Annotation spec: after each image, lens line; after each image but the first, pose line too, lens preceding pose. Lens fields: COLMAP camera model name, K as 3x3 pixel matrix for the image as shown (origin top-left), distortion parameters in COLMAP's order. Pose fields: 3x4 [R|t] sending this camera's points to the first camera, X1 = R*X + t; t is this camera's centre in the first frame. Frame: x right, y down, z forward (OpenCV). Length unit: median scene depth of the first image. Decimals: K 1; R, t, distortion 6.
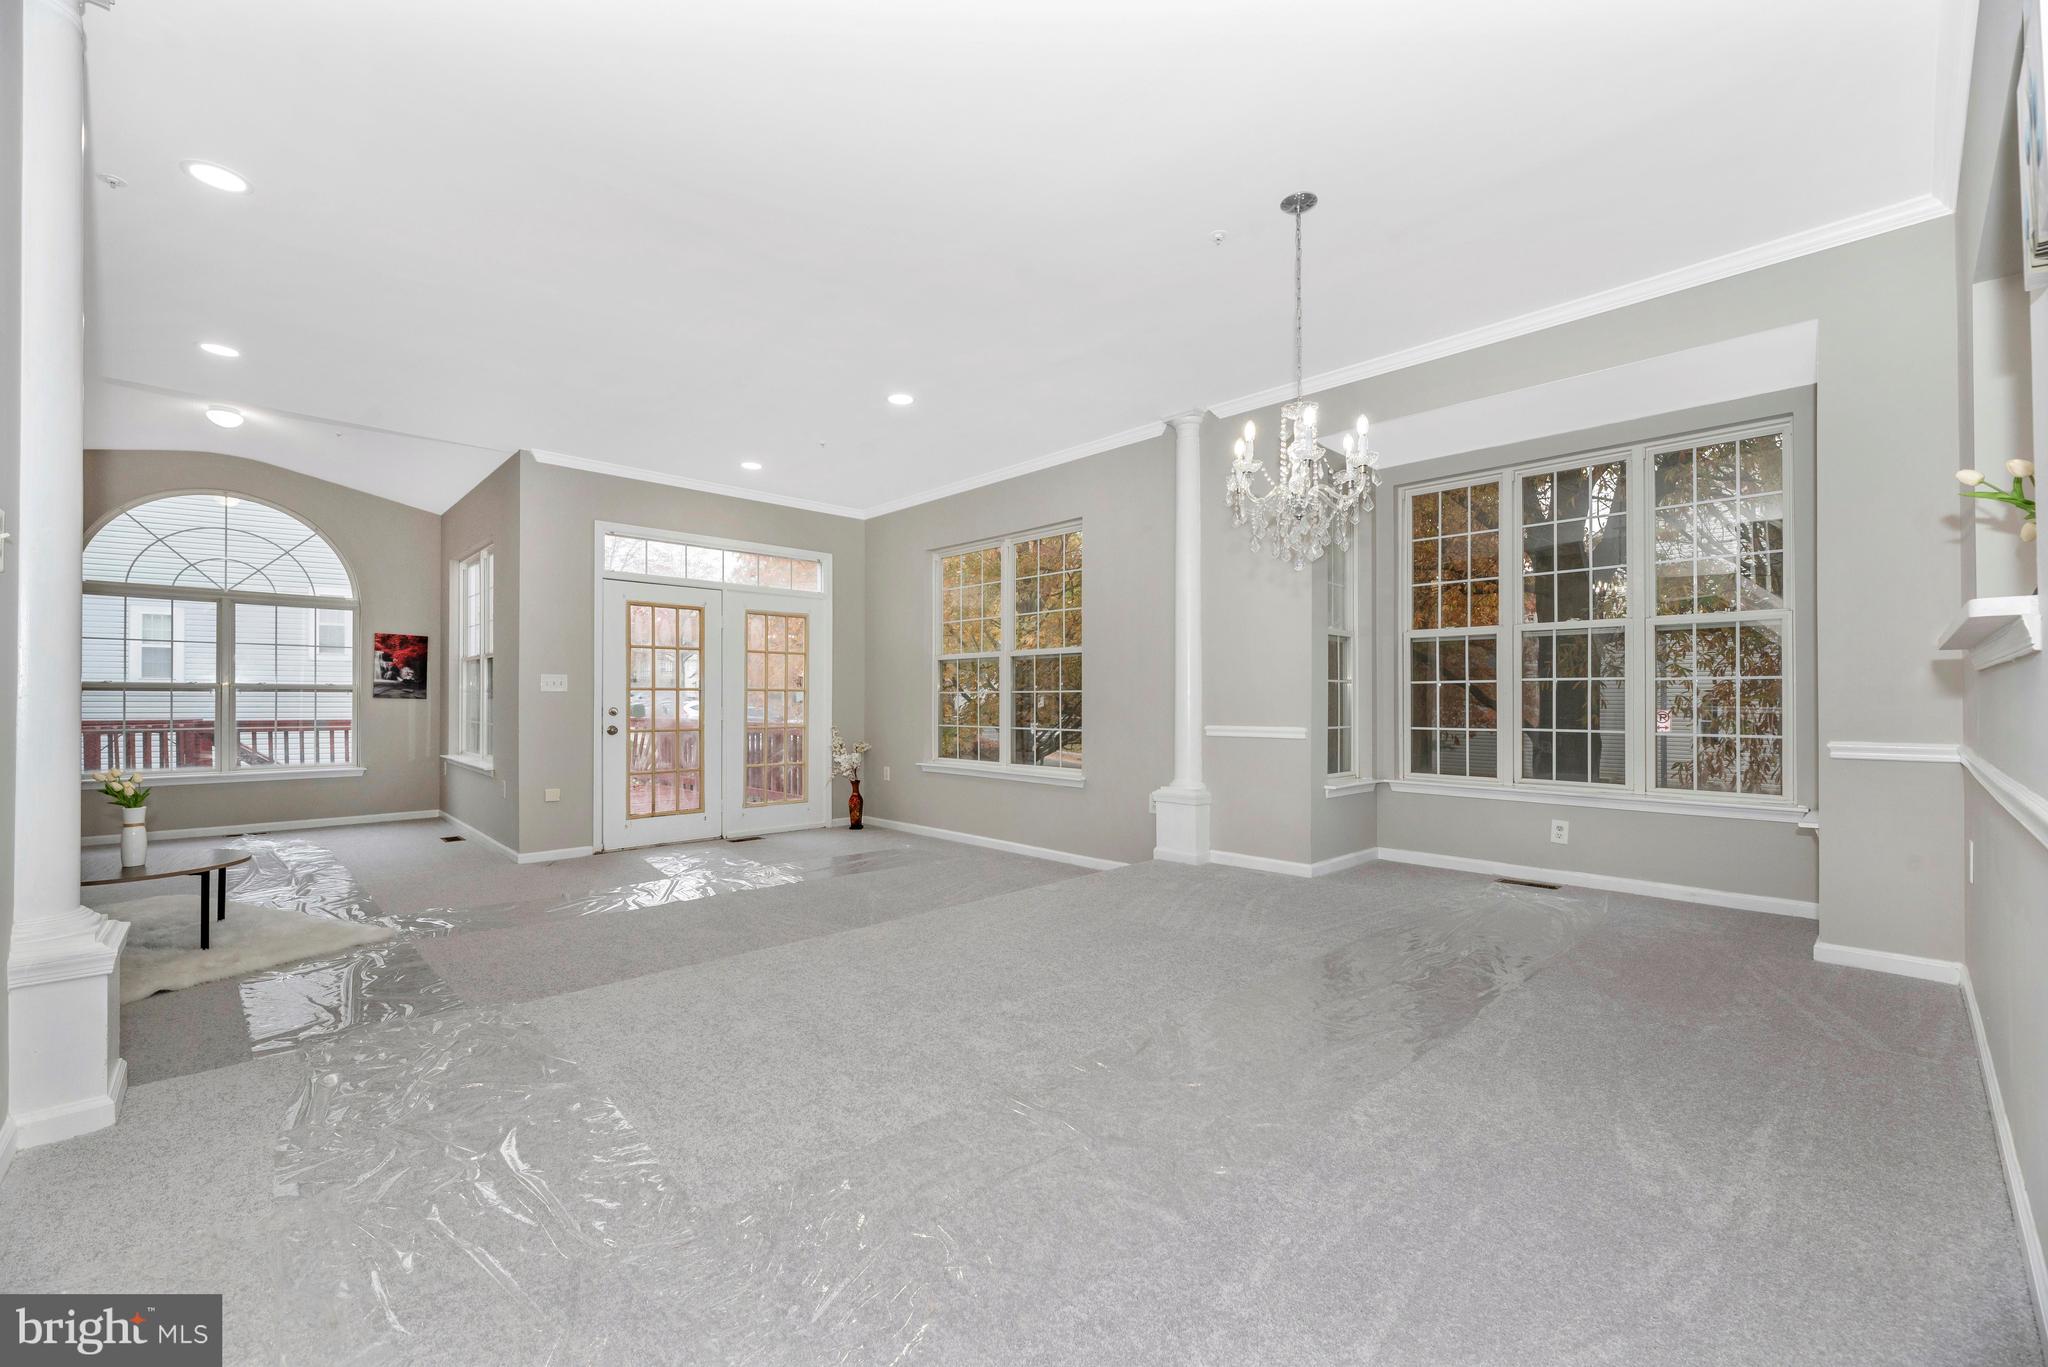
lens RADIAL K [[827.1, 0, 1004.1], [0, 827.1, 691.3], [0, 0, 1]] dist [0.006234, -0.001479]
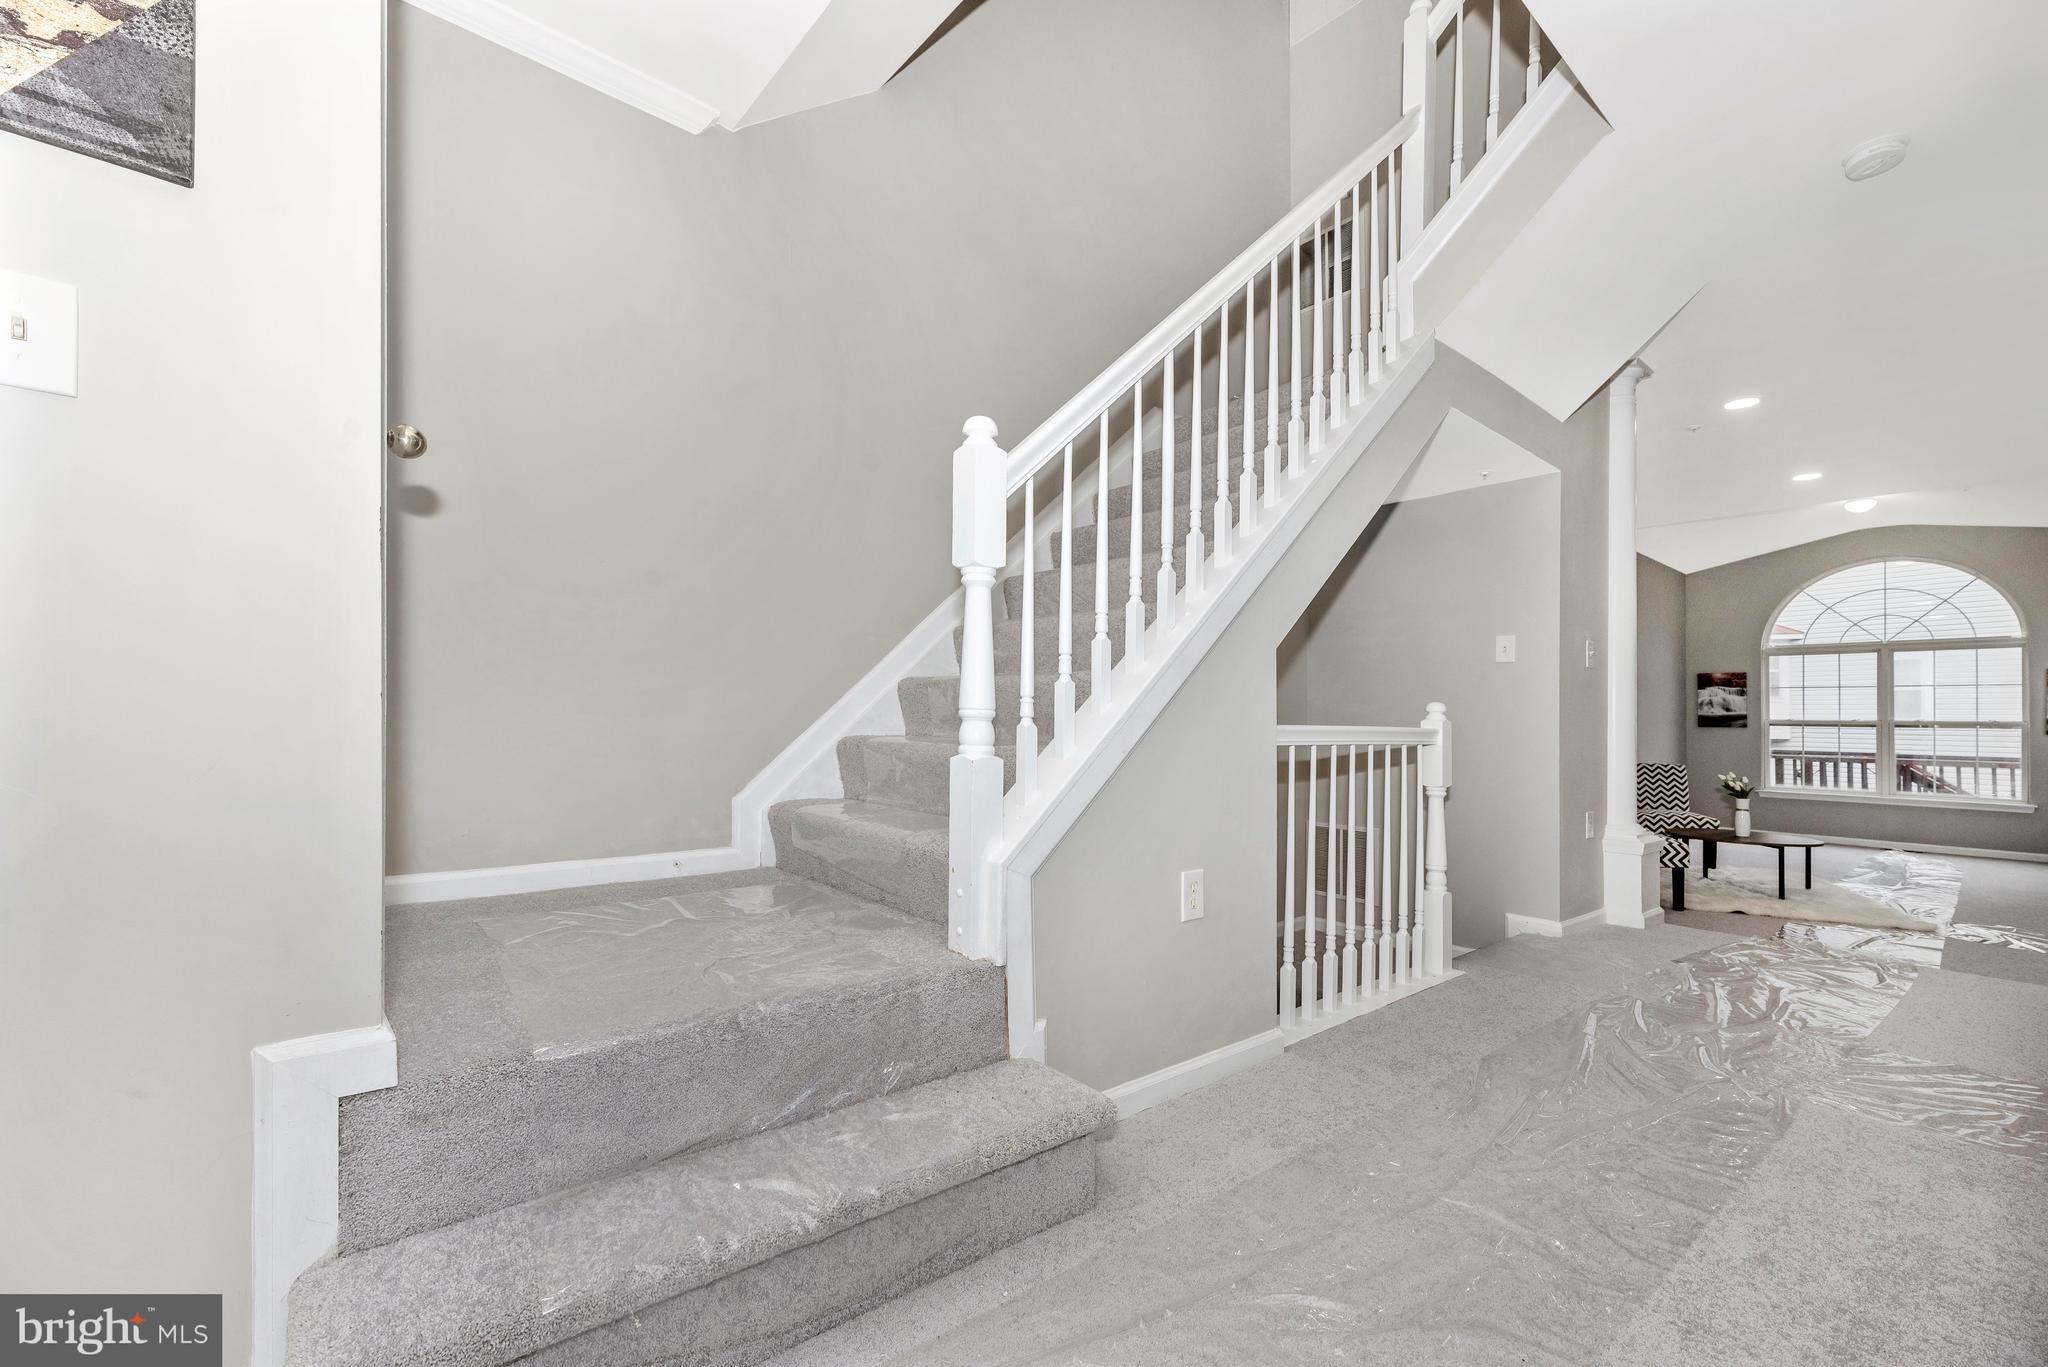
lens RADIAL K [[827.1, 0, 989.3], [0, 827.1, 709.9], [0, 0, 1]] dist [0.006234, -0.001479]
pose [[-0.093296, -0.012673, -0.995558, 0.344421], [-0.012002, 0.999861, -0.011603, 0.003552], [0.995566, 0.010866, -0.093435, -0.145361]]
